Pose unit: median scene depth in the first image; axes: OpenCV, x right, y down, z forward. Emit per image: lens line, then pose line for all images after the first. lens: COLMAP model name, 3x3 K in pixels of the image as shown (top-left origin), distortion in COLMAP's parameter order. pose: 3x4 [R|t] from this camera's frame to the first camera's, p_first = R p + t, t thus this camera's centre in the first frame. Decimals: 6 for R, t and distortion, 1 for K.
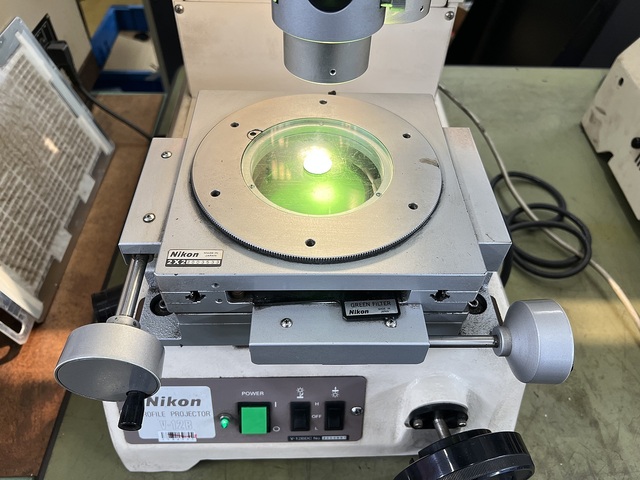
lens RADIAL K [[492.9, 0, 328.6], [0, 492.9, 238.0], [0, 0, 1]] dist [0.026083, -0.043861]
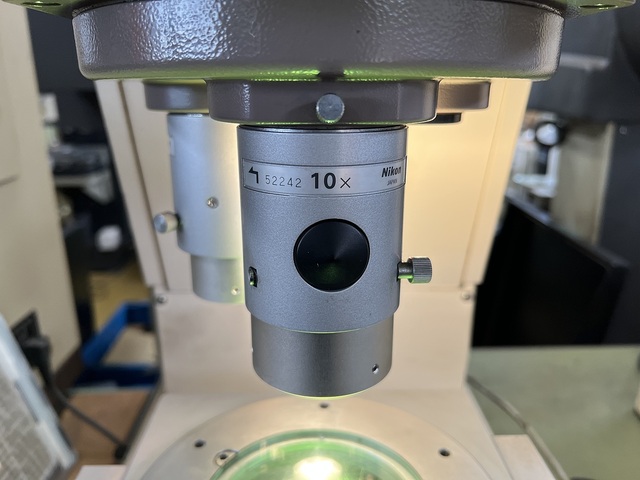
lens RADIAL K [[504.4, 0, 327.4], [0, 504.4, 239.6], [0, 0, 1]] dist [0.007451, -0.044812]
pose [[0.999365, -0.034543, -0.008756, 0.006386], [0.024774, 0.850078, -0.526074, -0.058064], [0.025615, 0.525523, 0.850394, 0.146276]]
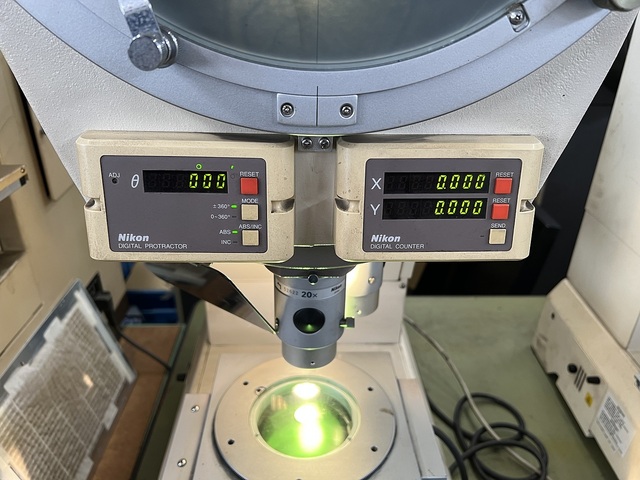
lens RADIAL K [[492.9, 0, 328.6], [0, 492.9, 238.0], [0, 0, 1]] dist [0.026083, -0.043861]
pose [[0.999789, -0.019219, 0.007233, 0.024690], [0.020529, 0.927456, -0.373369, -0.053174], [0.000467, 0.373439, 0.927655, -0.273507]]
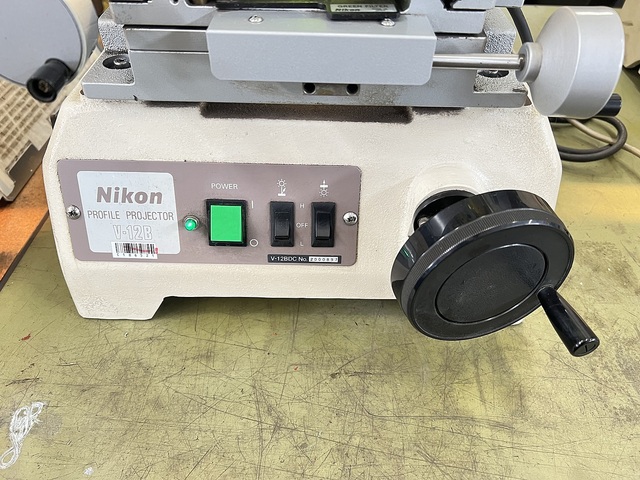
lens RADIAL K [[492.9, 0, 328.6], [0, 492.9, 238.0], [0, 0, 1]] dist [0.026083, -0.043861]
pose [[0.999365, 0.012600, -0.033319, 0.032081], [-0.015481, 0.996031, -0.087654, 0.301741], [0.032082, 0.088114, 0.995594, 0.121477]]
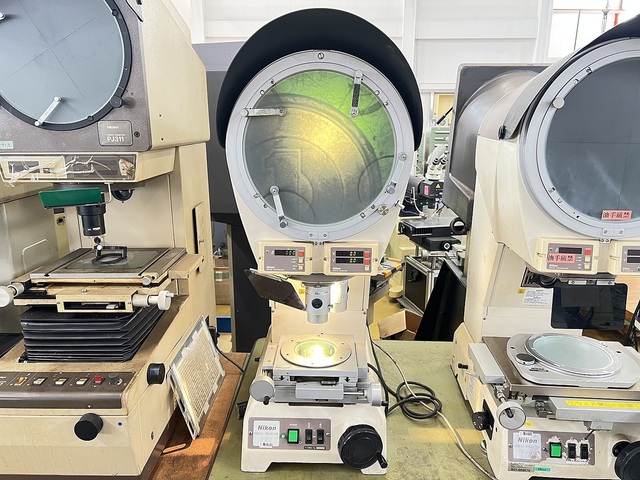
lens RADIAL K [[488.6, 0, 320.0], [0, 488.6, 240.0], [0, 0, 1]] dist [0.031659, -0.000668]
pose [[0.998409, -0.014271, -0.054545, 0.122666], [-0.019248, 0.823032, -0.567669, 0.697948], [0.052993, 0.567816, 0.821448, -1.355502]]
